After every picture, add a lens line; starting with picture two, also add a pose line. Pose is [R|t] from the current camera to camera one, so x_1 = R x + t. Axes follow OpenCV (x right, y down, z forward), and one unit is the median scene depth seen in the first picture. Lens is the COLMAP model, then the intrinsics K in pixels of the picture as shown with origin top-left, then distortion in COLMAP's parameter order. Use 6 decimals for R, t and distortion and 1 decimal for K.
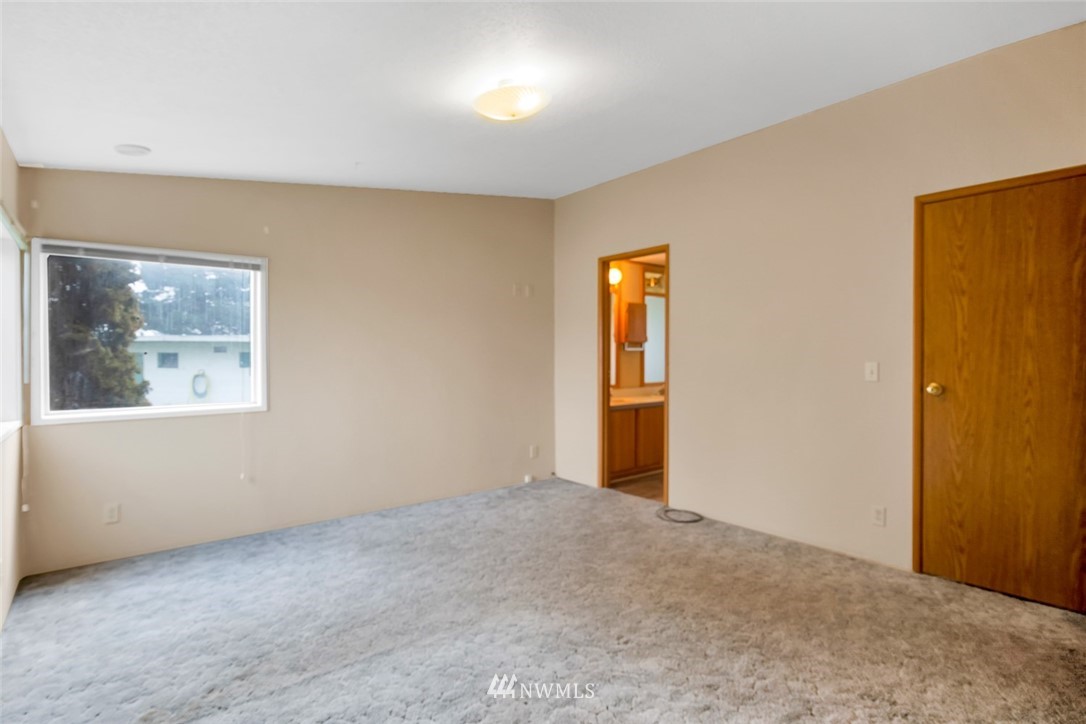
lens RADIAL K [[546.9, 0, 528.0], [0, 546.9, 361.2], [0, 0, 1]] dist [-0.020327, 0.000001]
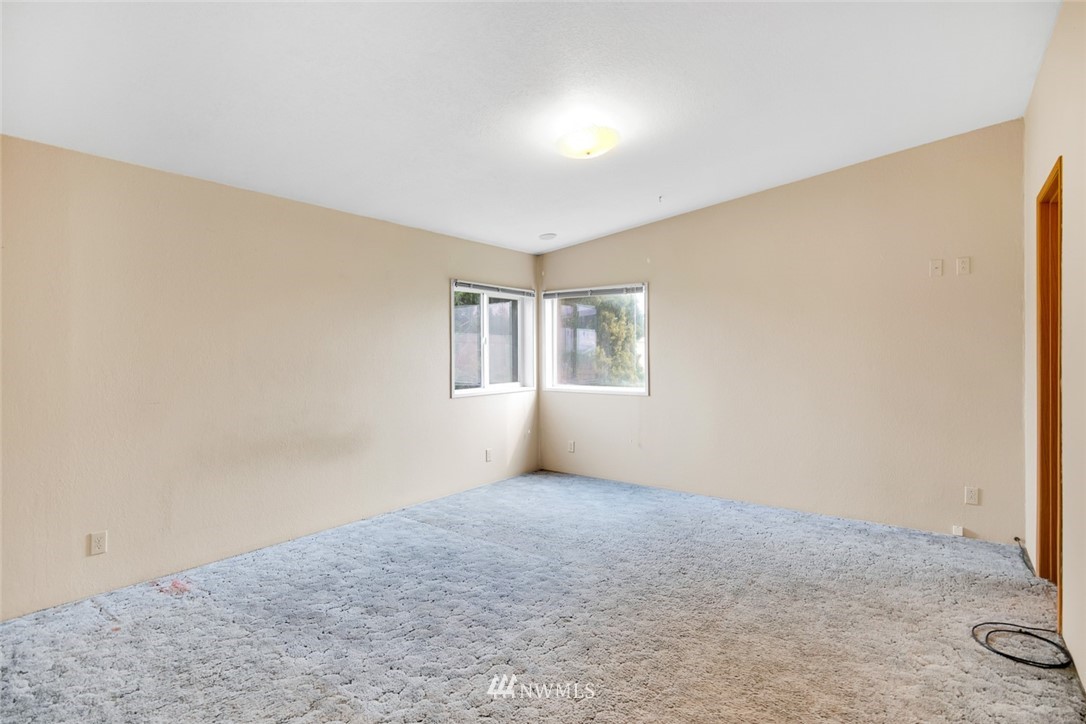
lens RADIAL K [[546.9, 0, 542.6], [0, 546.9, 358.3], [0, 0, 1]] dist [-0.019560, -0.000780]
pose [[0.232894, 0.013020, -0.972415, 0.791419], [-0.014073, 0.999851, 0.010017, -0.011081], [0.972400, 0.011352, 0.233043, 0.448460]]
